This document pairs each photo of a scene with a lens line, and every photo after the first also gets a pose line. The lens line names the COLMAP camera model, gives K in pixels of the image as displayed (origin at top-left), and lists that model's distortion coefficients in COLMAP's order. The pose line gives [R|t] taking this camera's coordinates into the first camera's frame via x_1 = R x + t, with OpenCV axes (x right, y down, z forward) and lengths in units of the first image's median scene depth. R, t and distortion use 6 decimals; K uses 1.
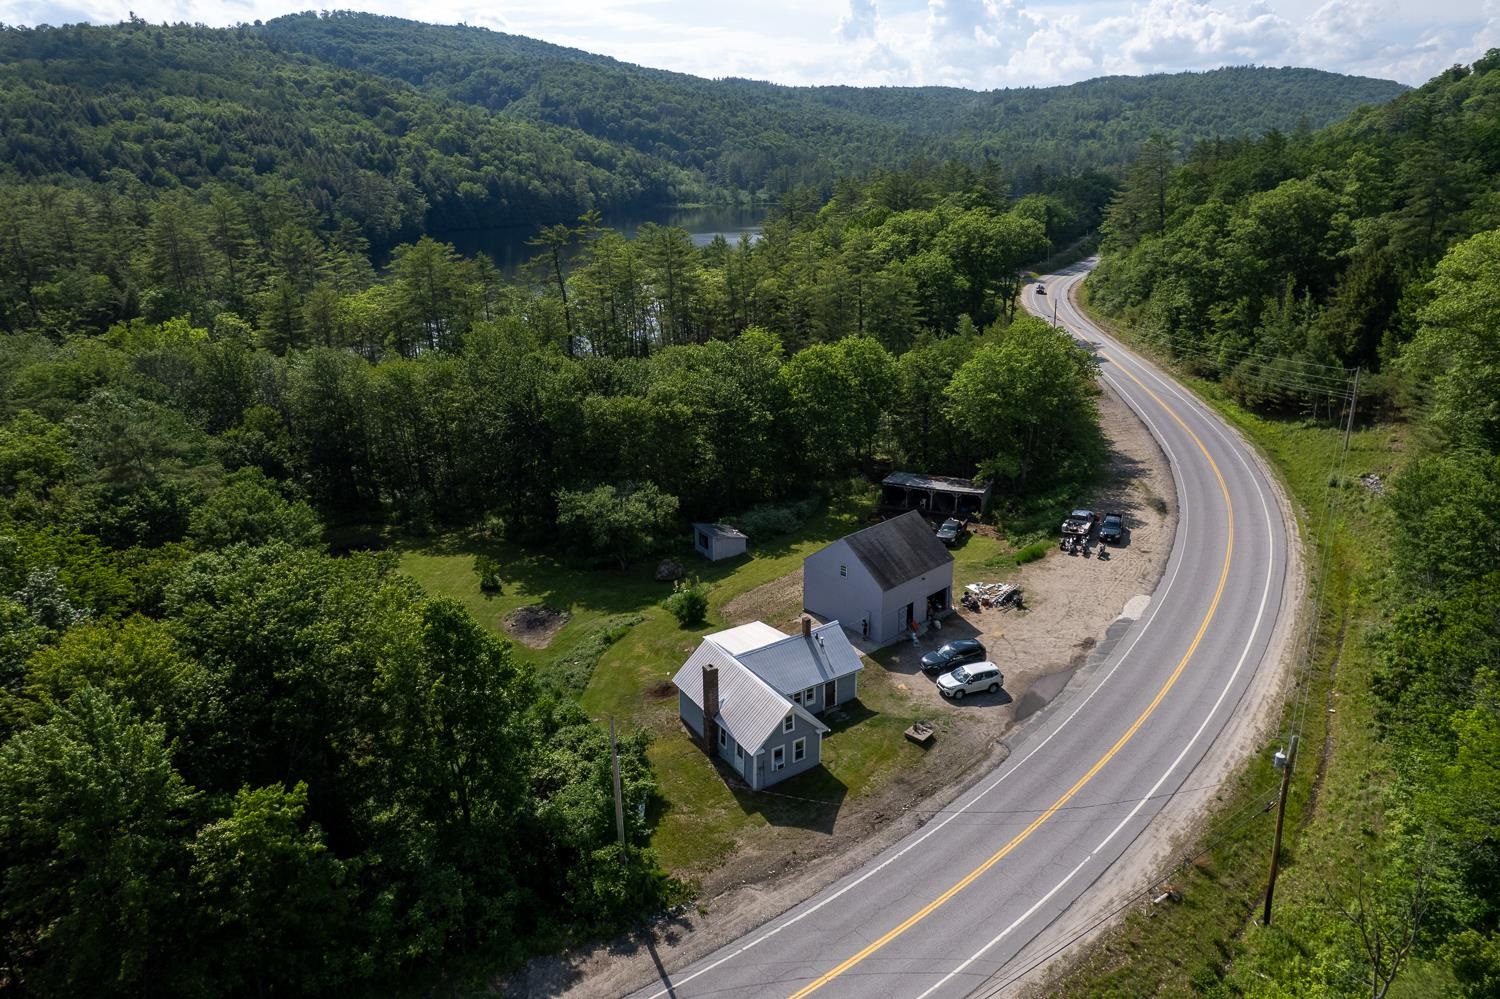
lens RADIAL K [[959.6, 0, 754.7], [0, 959.6, 505.1], [0, 0, 1]] dist [-0.082476, 0.075957]
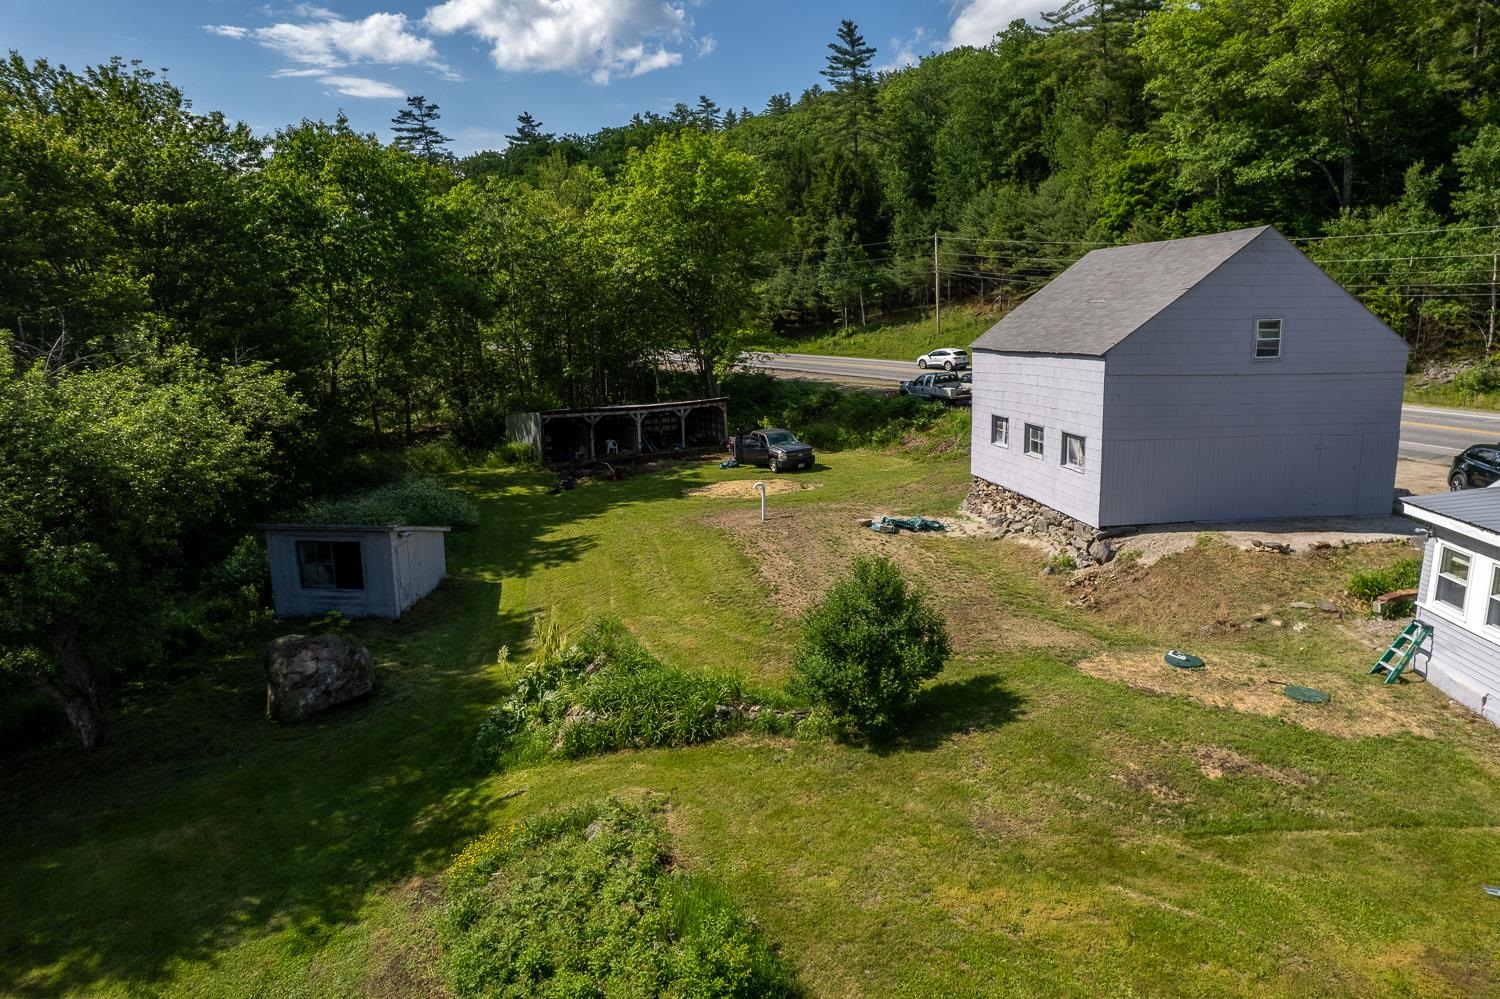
lens RADIAL K [[959.6, 0, 754.7], [0, 959.6, 505.1], [0, 0, 1]] dist [-0.082476, 0.075957]
pose [[0.576159, -0.160911, 0.801342, -0.218175], [0.282818, 0.959113, -0.010752, 0.062152], [-0.766847, 0.232829, 0.598110, 0.769819]]
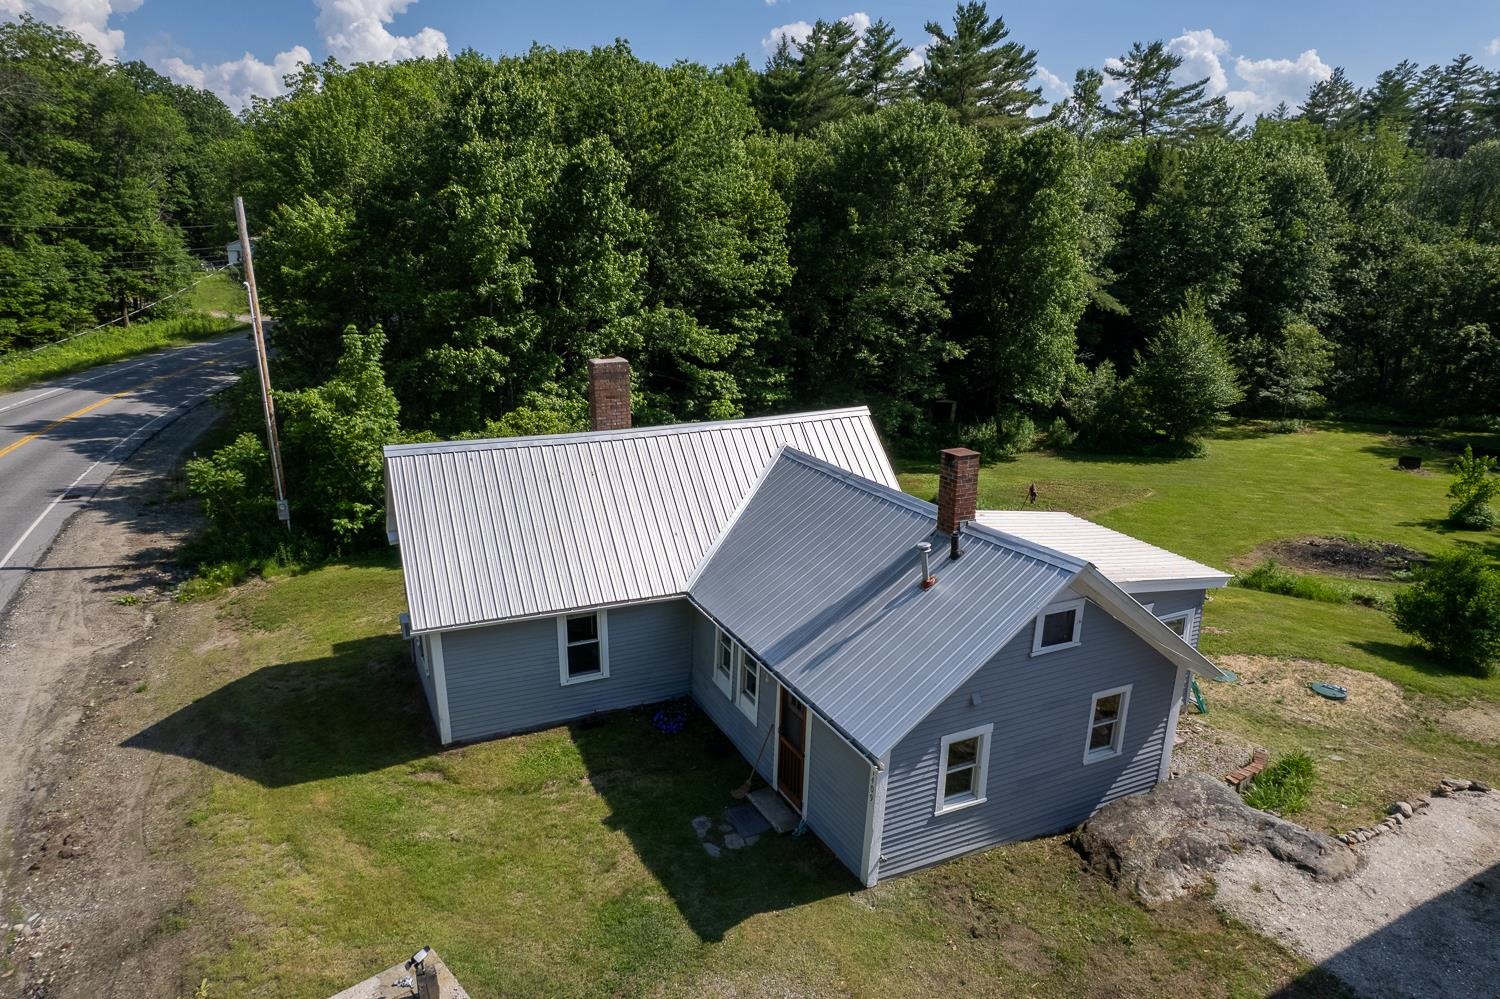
lens RADIAL K [[959.6, 0, 754.7], [0, 959.6, 505.1], [0, 0, 1]] dist [-0.082476, 0.075957]
pose [[-0.121390, 0.284767, -0.950880, 0.199859], [-0.338666, 0.888599, 0.309350, 0.054106], [0.933043, 0.359583, -0.011425, 0.685406]]
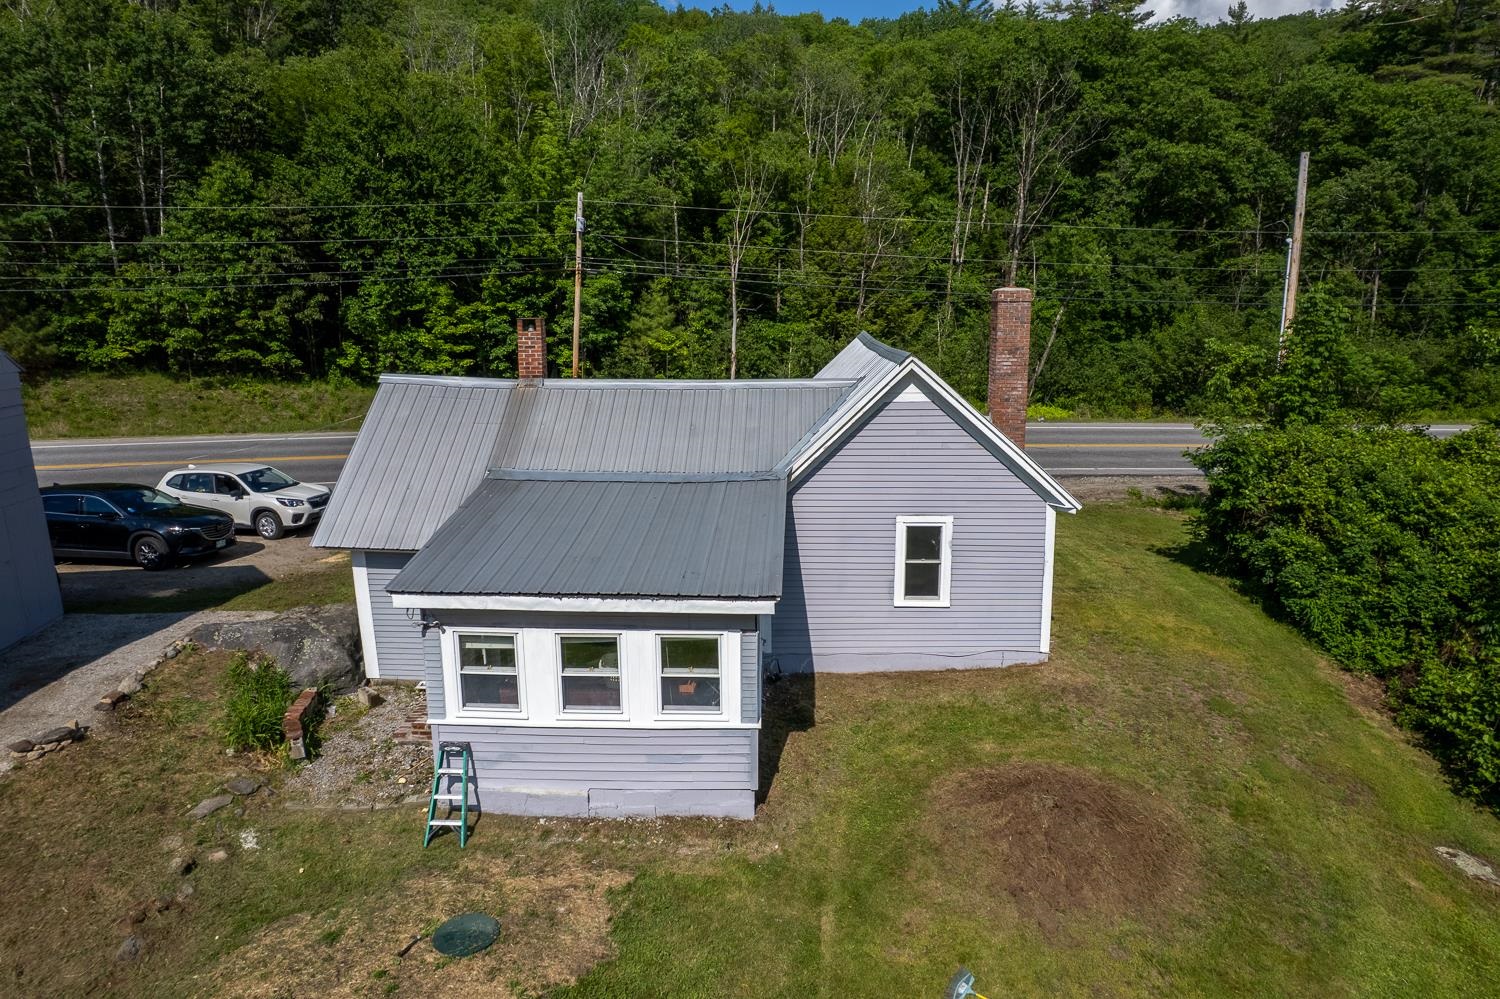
lens RADIAL K [[959.6, 0, 754.7], [0, 959.6, 505.1], [0, 0, 1]] dist [-0.082476, 0.075957]
pose [[-0.830888, -0.104032, 0.546629, -0.106104], [0.202195, 0.858769, 0.470779, 0.037575], [-0.518404, 0.501690, -0.692506, 0.836152]]
